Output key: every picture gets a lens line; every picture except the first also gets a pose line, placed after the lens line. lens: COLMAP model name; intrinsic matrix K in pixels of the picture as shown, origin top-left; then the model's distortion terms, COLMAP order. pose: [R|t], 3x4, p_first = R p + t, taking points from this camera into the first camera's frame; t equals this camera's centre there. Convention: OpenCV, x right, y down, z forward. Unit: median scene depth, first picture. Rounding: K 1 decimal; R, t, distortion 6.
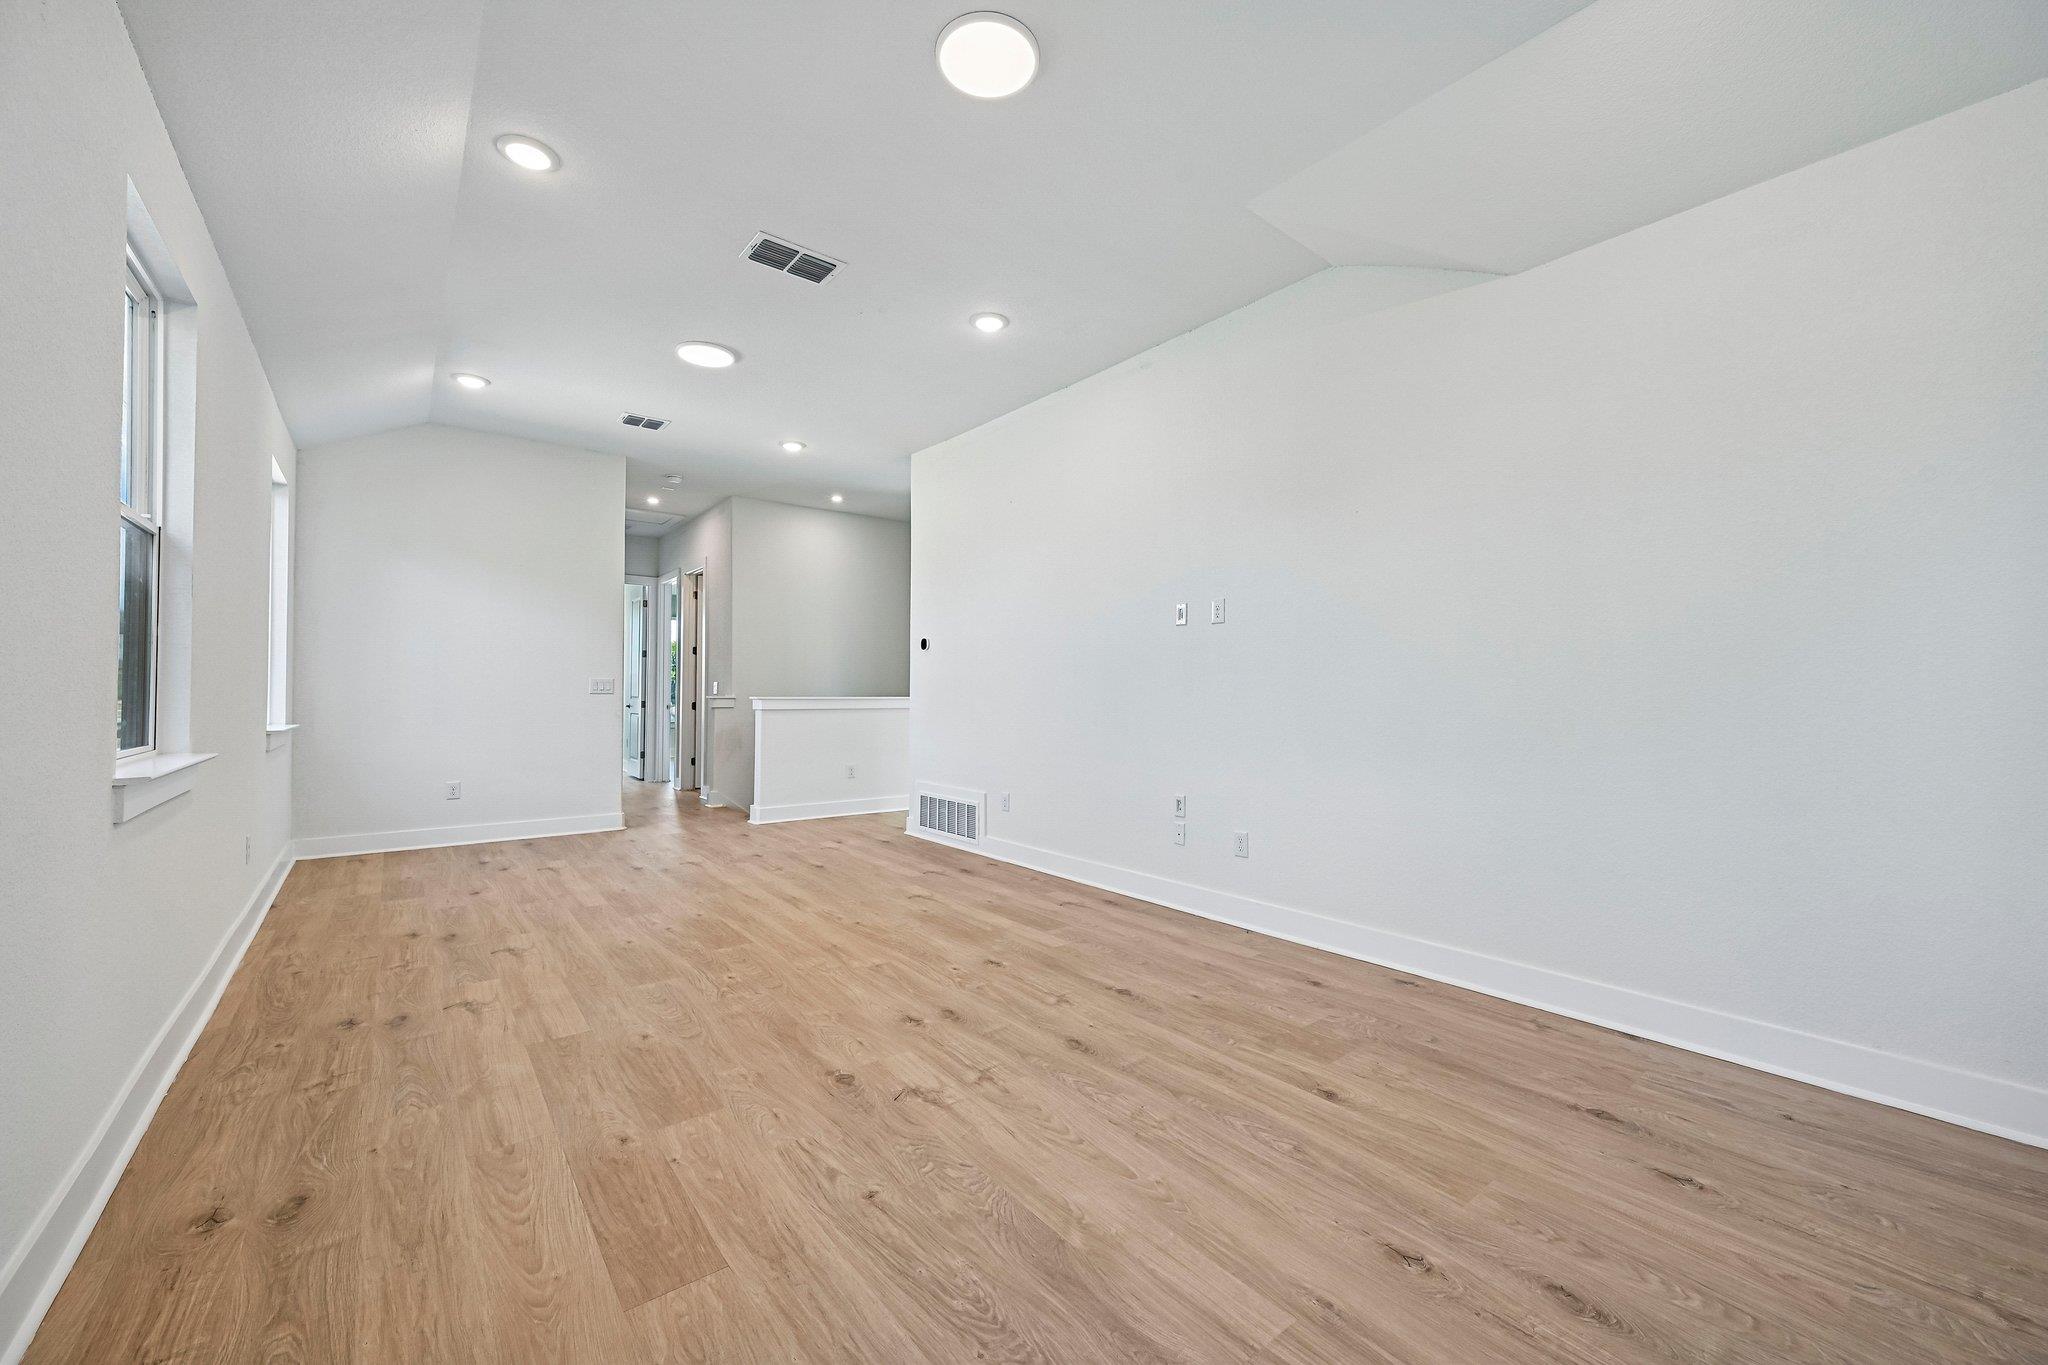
lens RADIAL K [[799.2, 0, 1034.3], [0, 799.2, 704.3], [0, 0, 1]] dist [-0.001857, 0.001132]
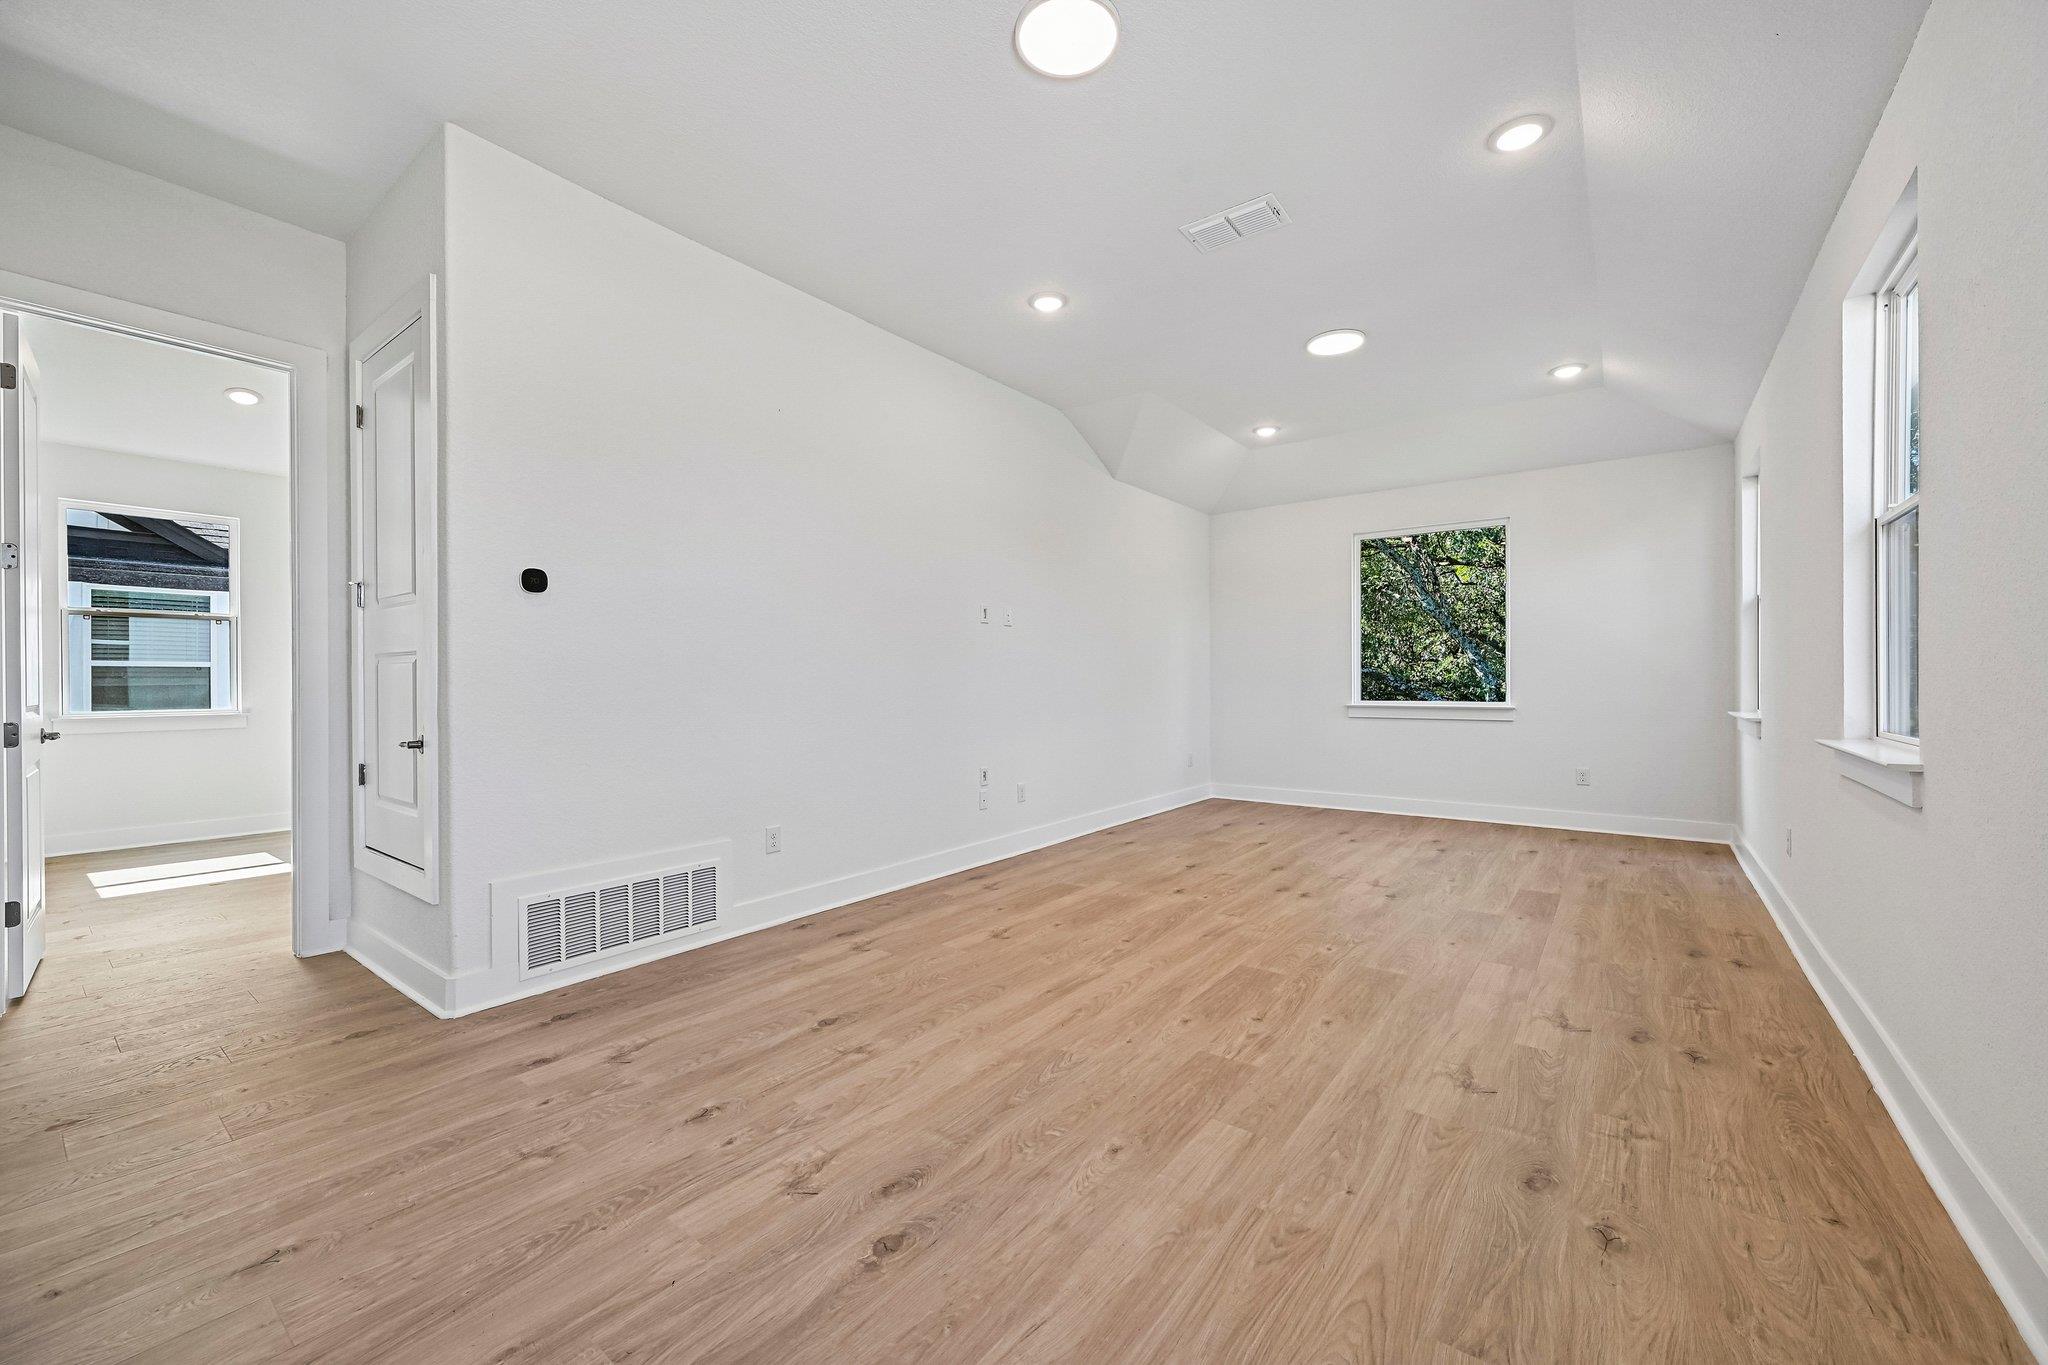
lens RADIAL K [[799.2, 0, 1026.2], [0, 799.2, 674.0], [0, 0, 1]] dist [-0.001857, 0.001132]
pose [[-0.243156, 0.005921, 0.969969, -1.228625], [0.018702, 0.999824, -0.001415, -0.025597], [-0.969807, 0.017797, -0.243224, 1.538383]]
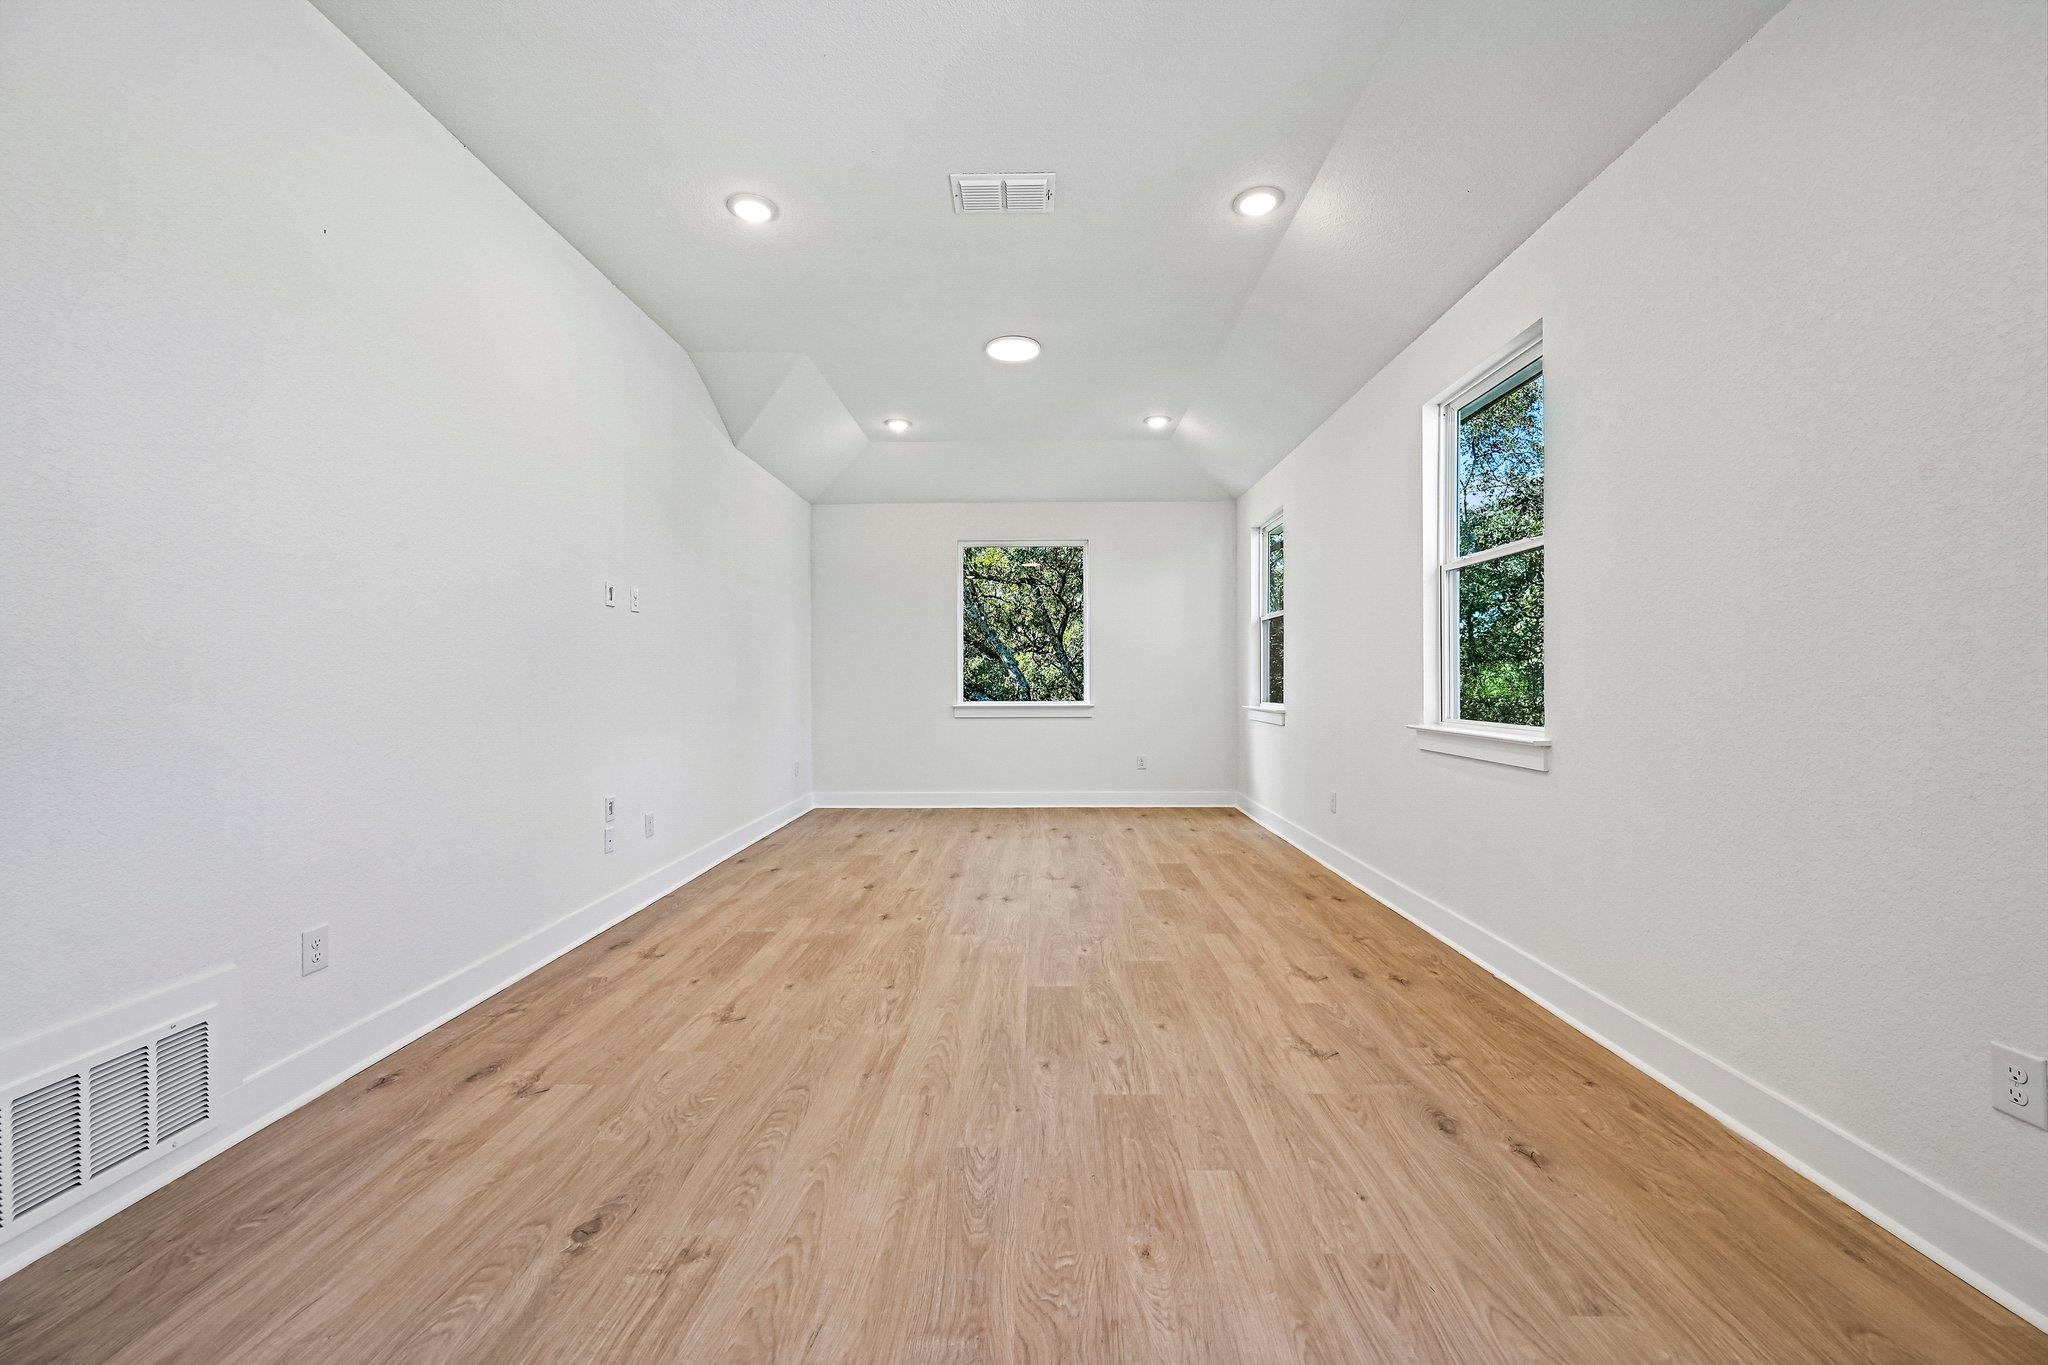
lens RADIAL K [[799.2, 0, 1027.8], [0, 799.2, 676.4], [0, 0, 1]] dist [-0.001857, 0.001132]
pose [[-0.769642, 0.002825, 0.638469, -0.937368], [0.011326, 0.999893, 0.009230, -0.028552], [-0.638375, 0.014335, -0.769592, 1.742847]]
